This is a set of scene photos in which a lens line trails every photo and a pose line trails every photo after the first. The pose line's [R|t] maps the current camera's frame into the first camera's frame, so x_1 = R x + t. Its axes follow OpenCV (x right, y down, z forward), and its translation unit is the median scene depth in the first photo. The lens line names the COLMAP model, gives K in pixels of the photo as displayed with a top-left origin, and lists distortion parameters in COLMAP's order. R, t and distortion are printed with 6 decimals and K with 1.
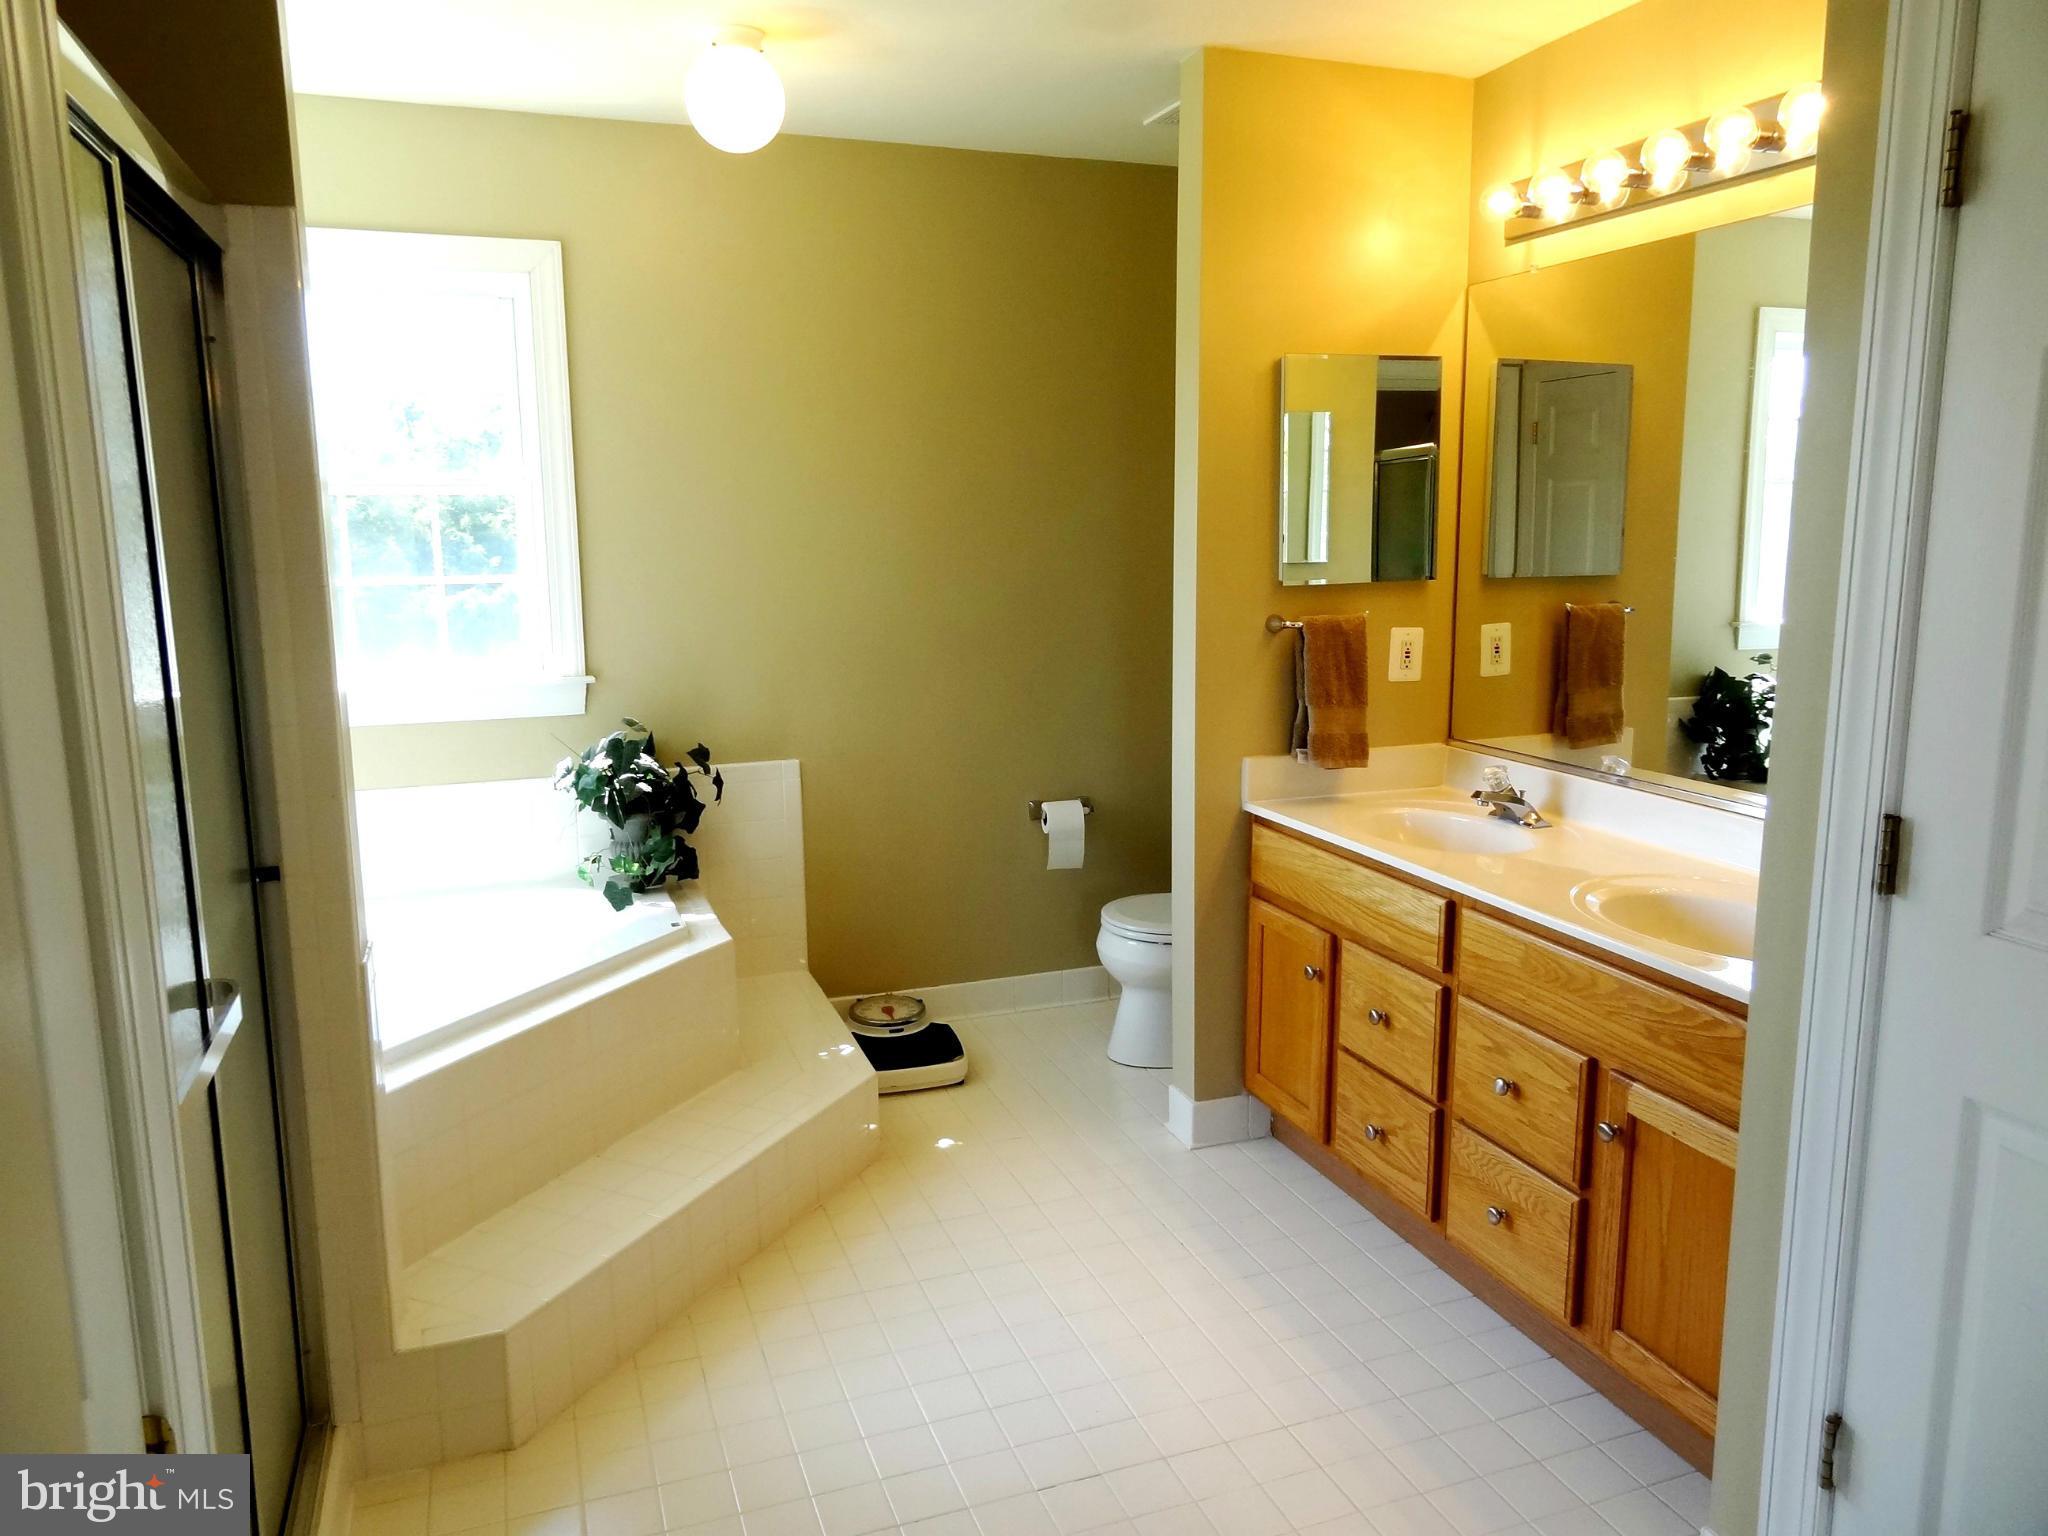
lens RADIAL K [[1424.9, 0, 1023.5], [0, 1424.9, 766.3], [0, 0, 1]] dist [0.001092, 0.005125]
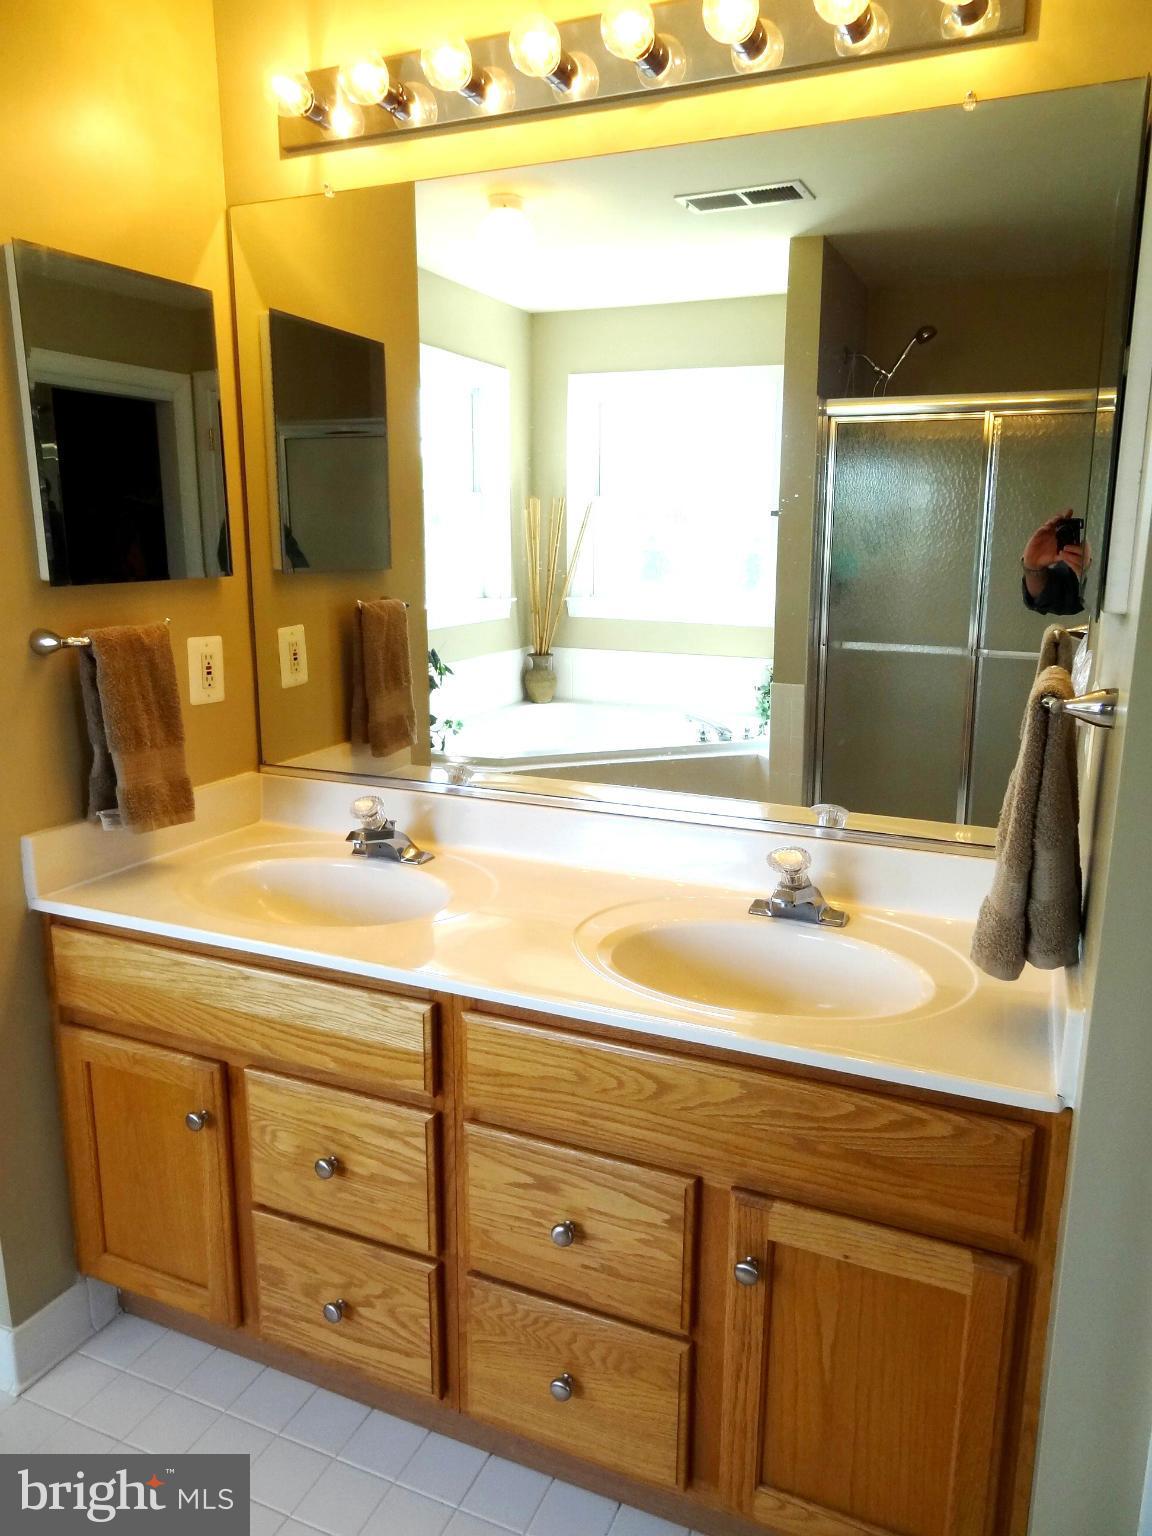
lens RADIAL K [[1068.7, 0, 579.9], [0, 1068.7, 770.5], [0, 0, 1]] dist [0.001092, 0.005125]
pose [[0.688620, -0.142698, 0.710943, -0.025792], [0.110227, 0.989651, 0.091873, -0.060261], [-0.716696, 0.015100, 0.697222, 0.473774]]
